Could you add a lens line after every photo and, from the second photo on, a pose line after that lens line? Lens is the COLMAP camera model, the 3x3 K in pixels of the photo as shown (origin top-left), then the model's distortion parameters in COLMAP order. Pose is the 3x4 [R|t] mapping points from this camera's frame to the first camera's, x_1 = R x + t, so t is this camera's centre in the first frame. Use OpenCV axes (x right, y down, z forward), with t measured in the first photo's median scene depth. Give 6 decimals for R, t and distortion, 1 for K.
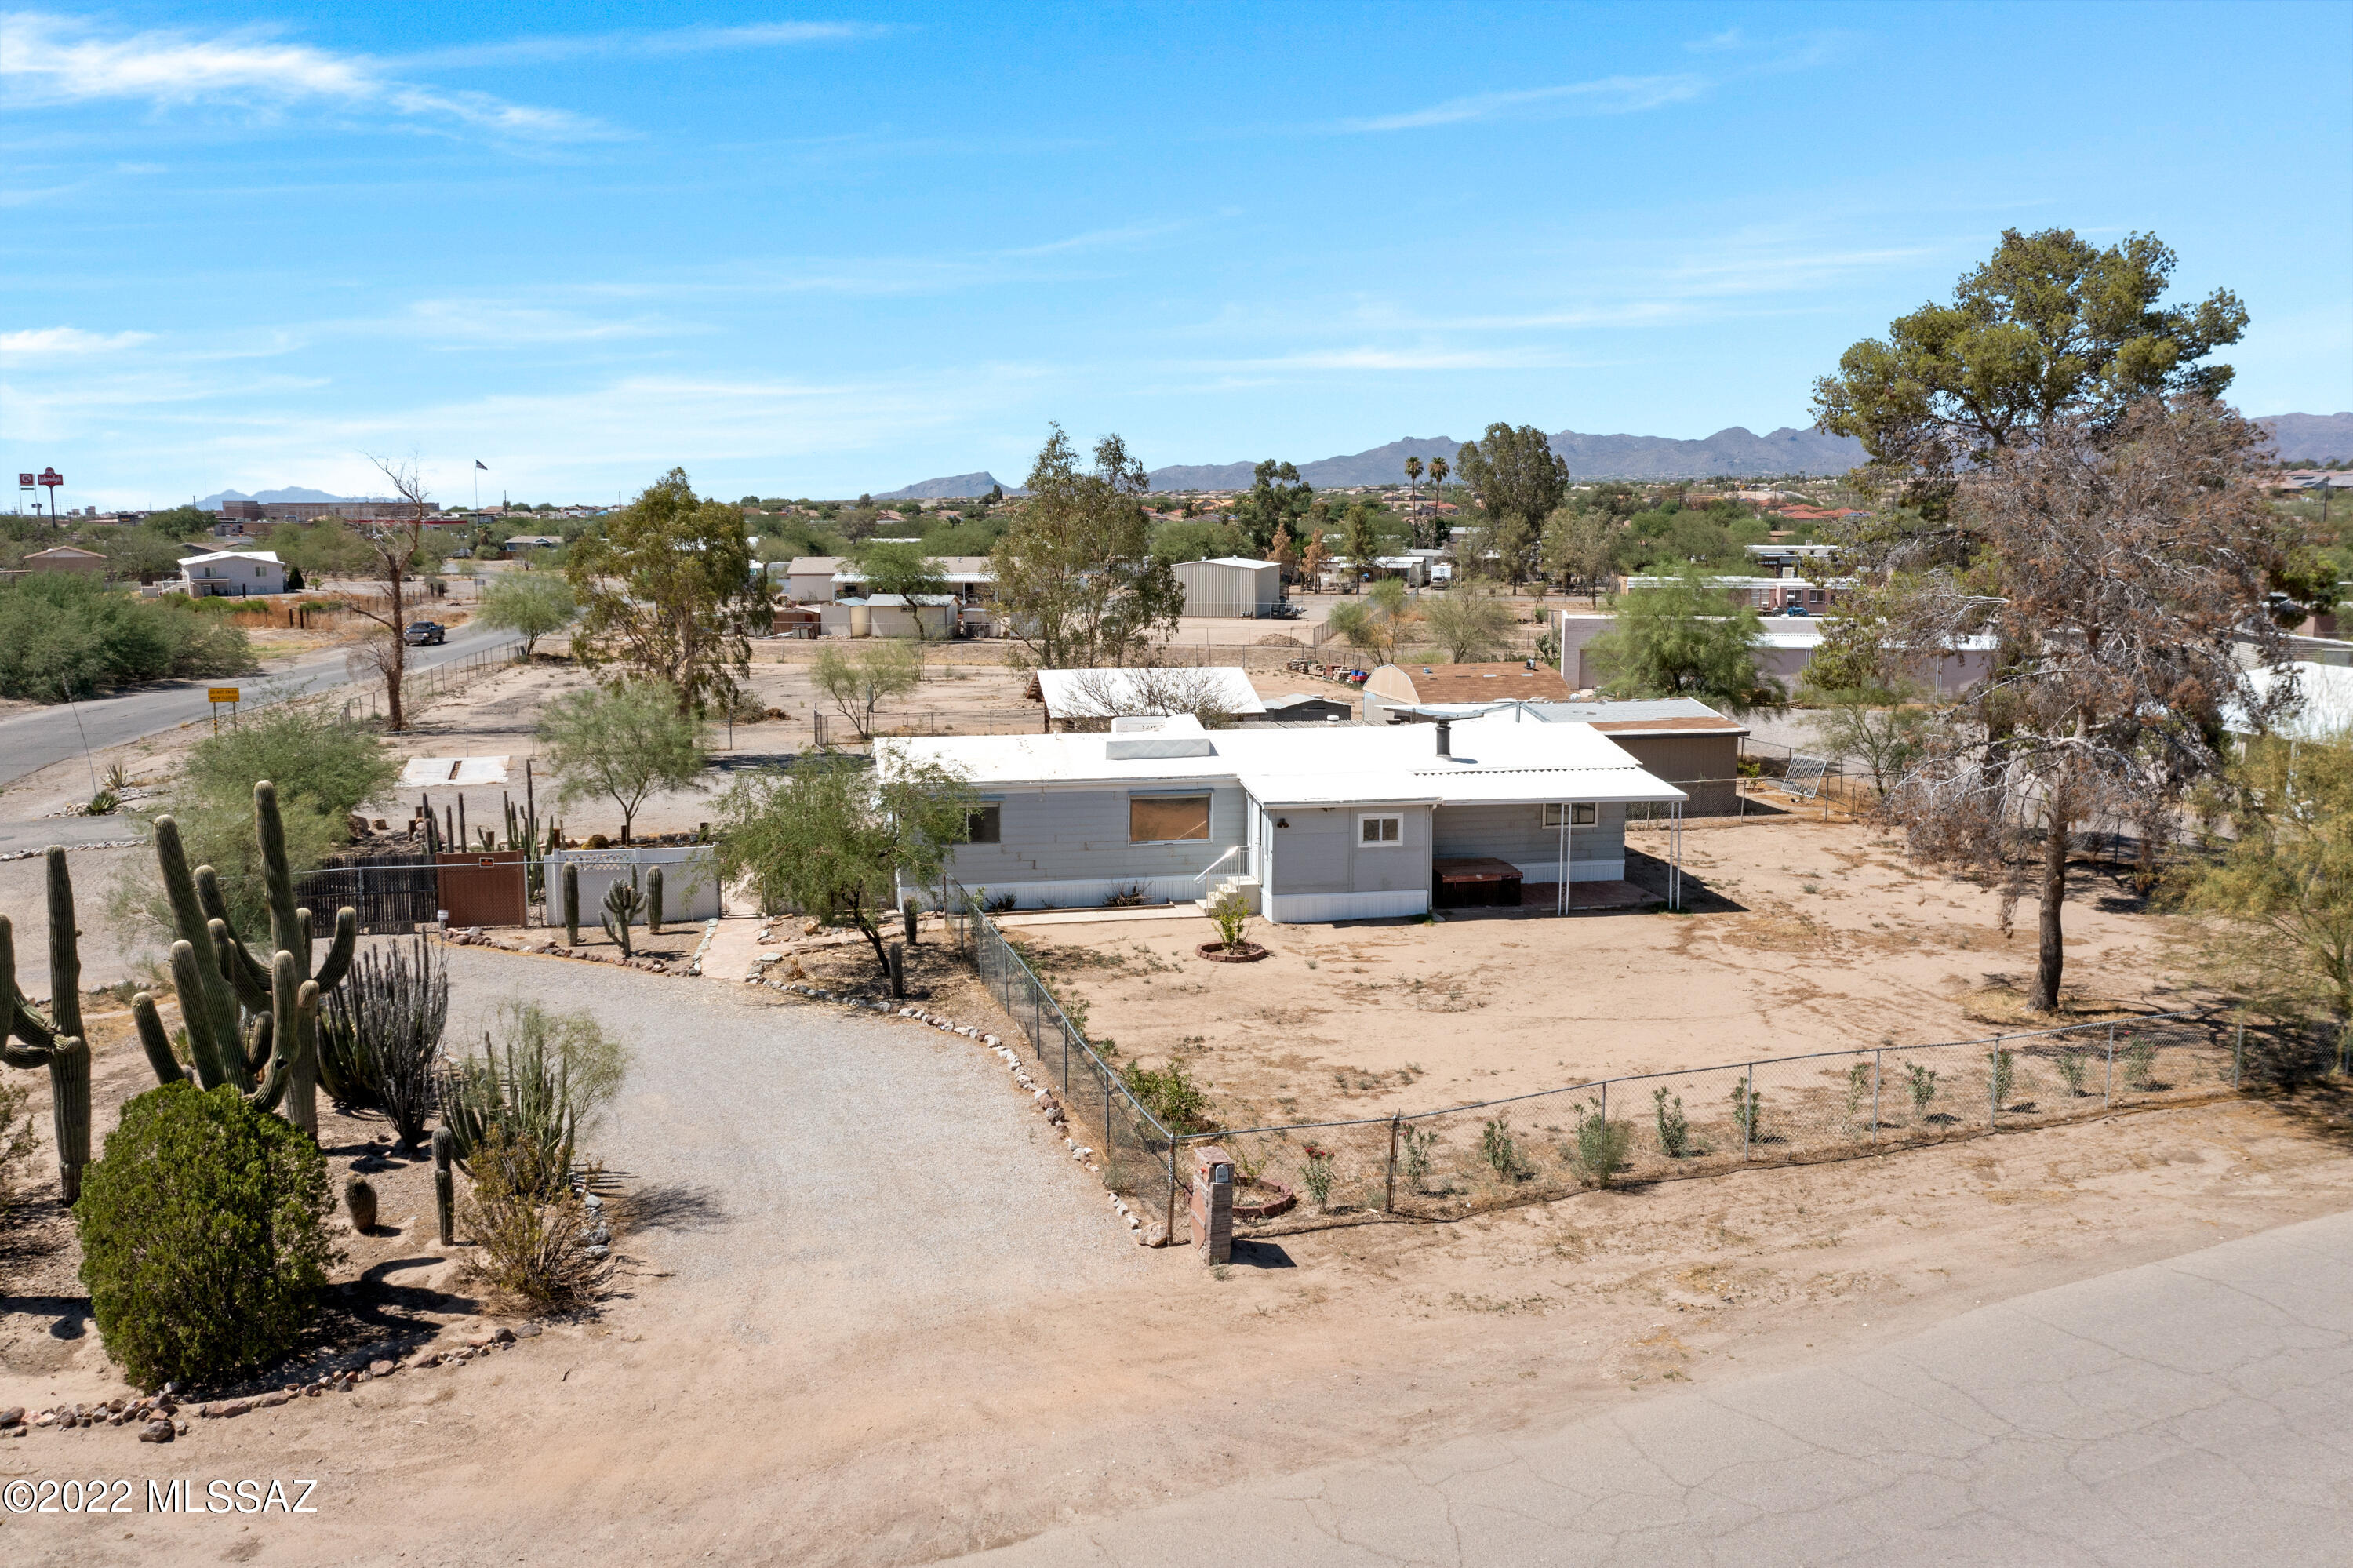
lens RADIAL K [[1853.6, 0, 1176.5], [0, 1853.6, 784.0], [0, 0, 1]] dist [-0.012586, 0.006180]
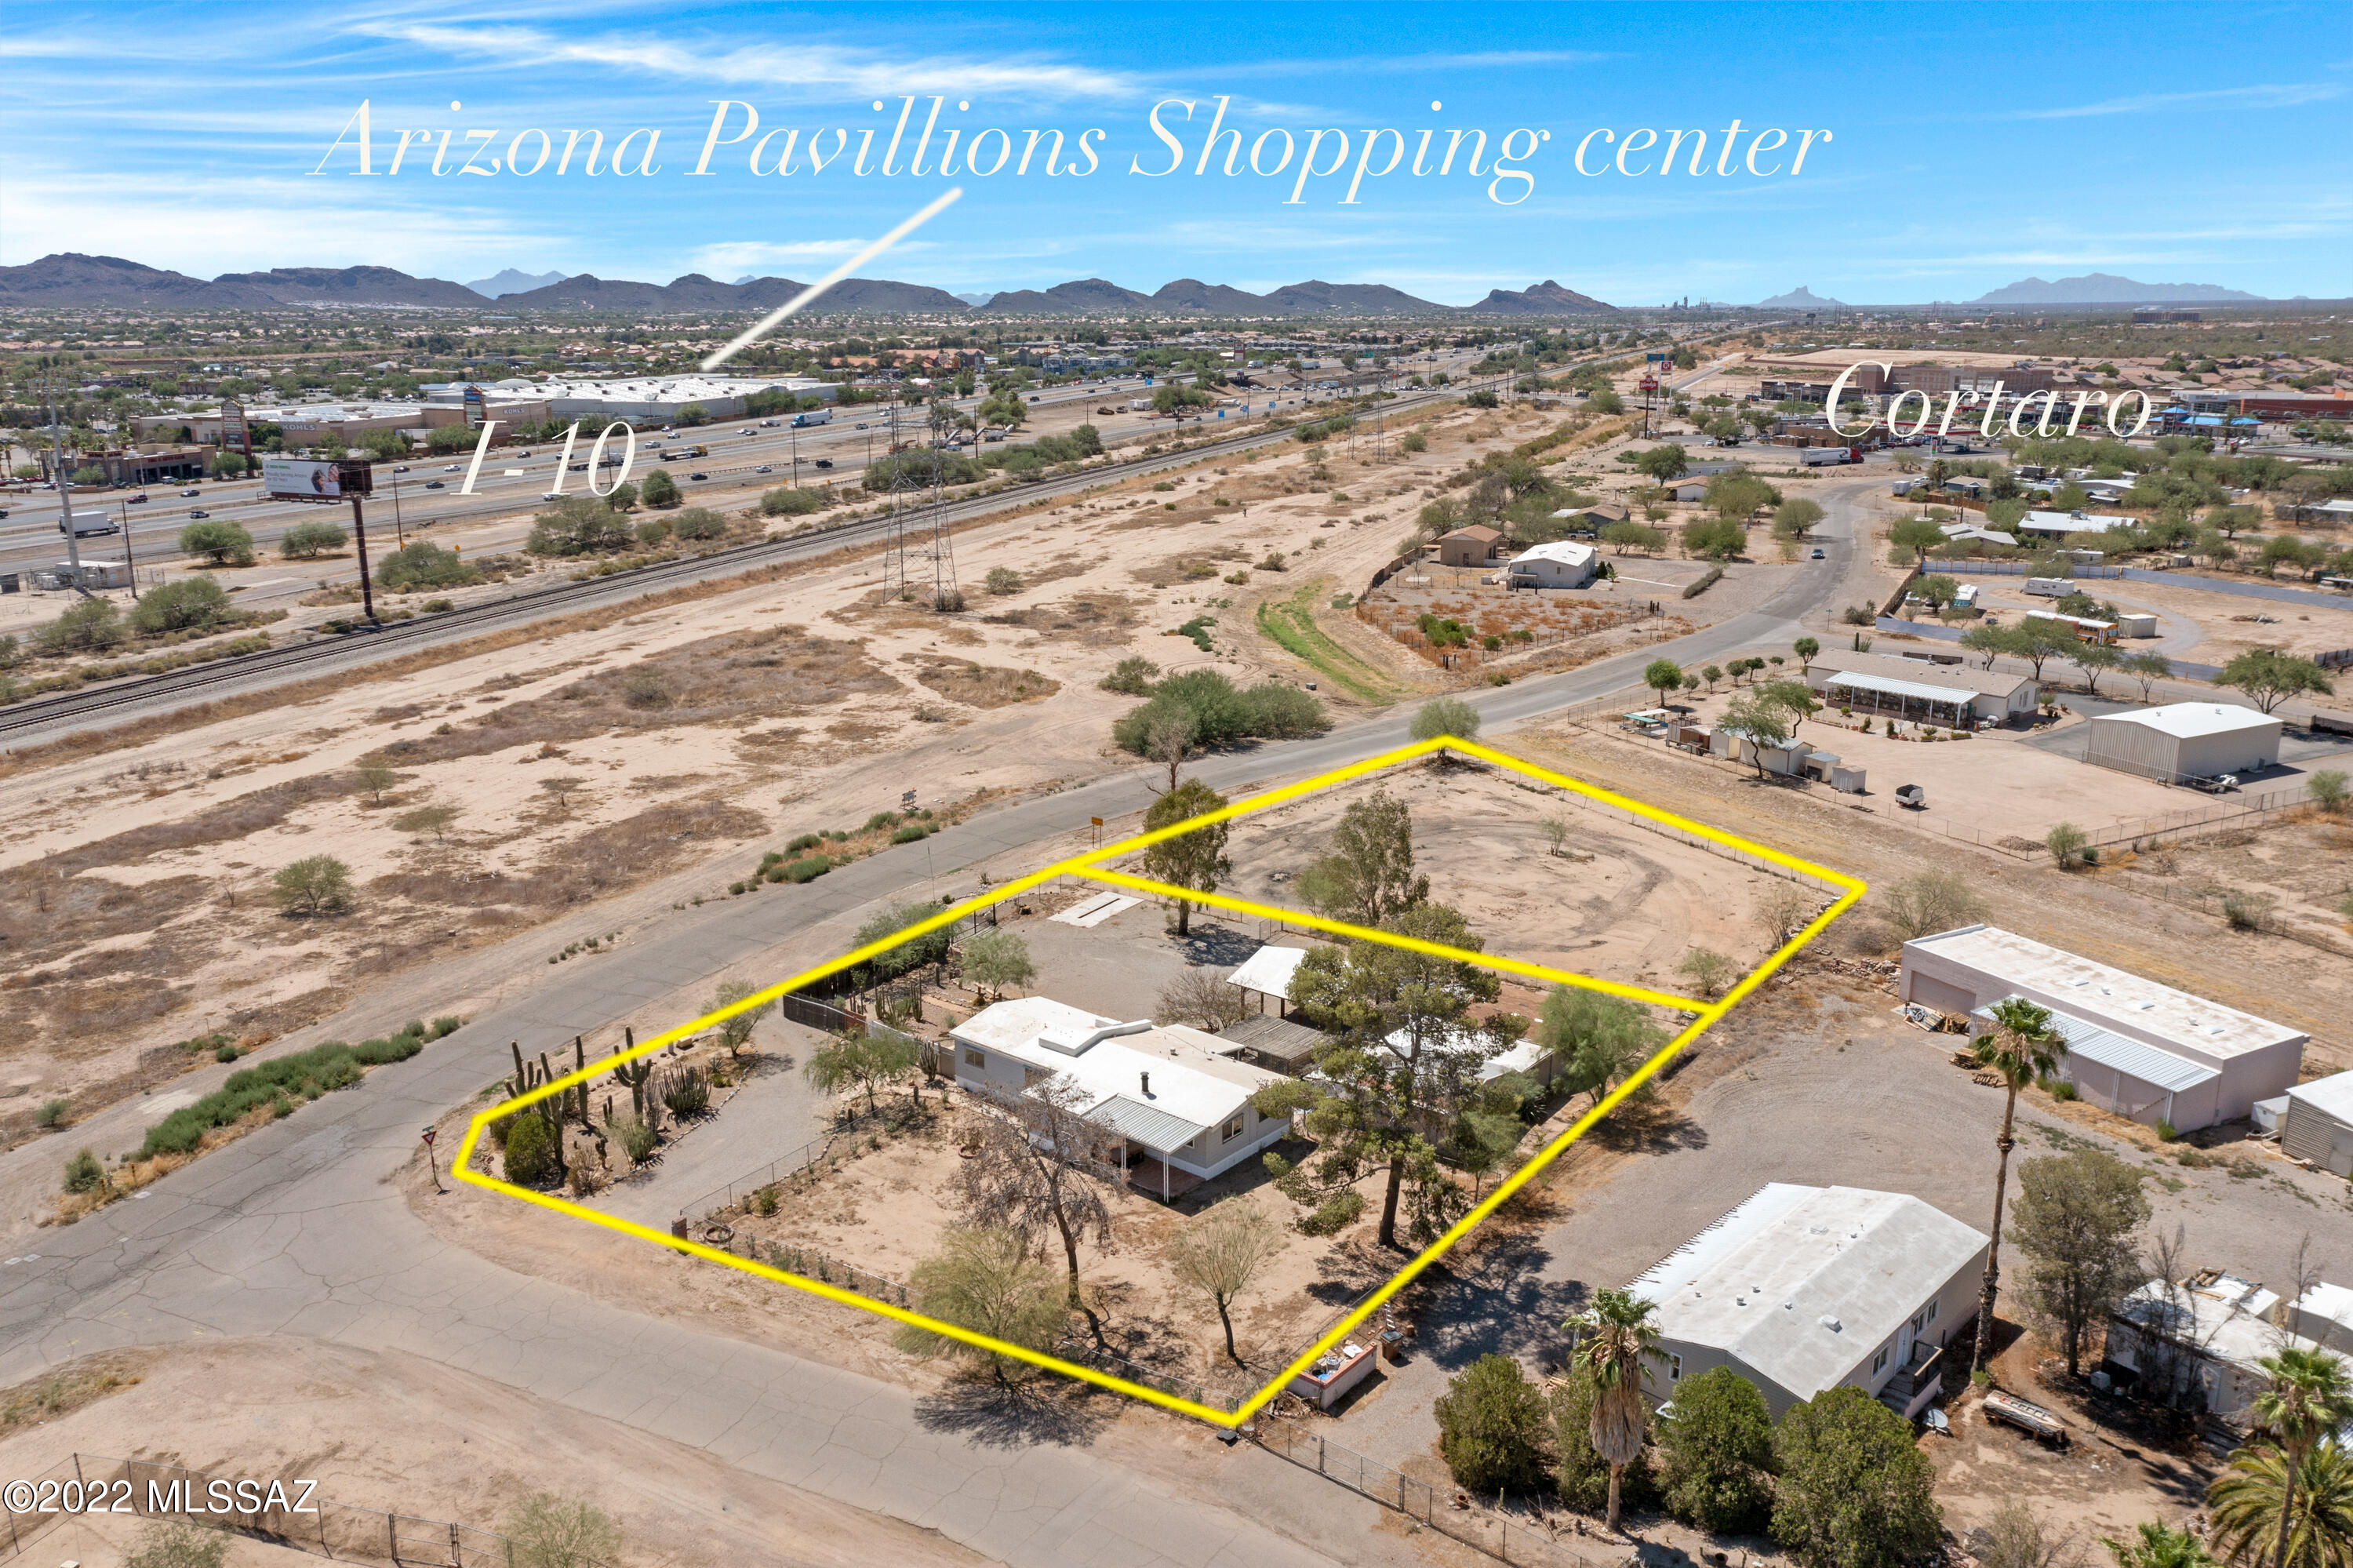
lens RADIAL K [[1853.6, 0, 1176.5], [0, 1853.6, 784.0], [0, 0, 1]] dist [-0.012586, 0.006180]
pose [[0.628718, 0.195377, -0.752690, 2.889717], [-0.107220, 0.980459, 0.164938, -1.214685], [0.770206, -0.022996, 0.637380, -0.497692]]
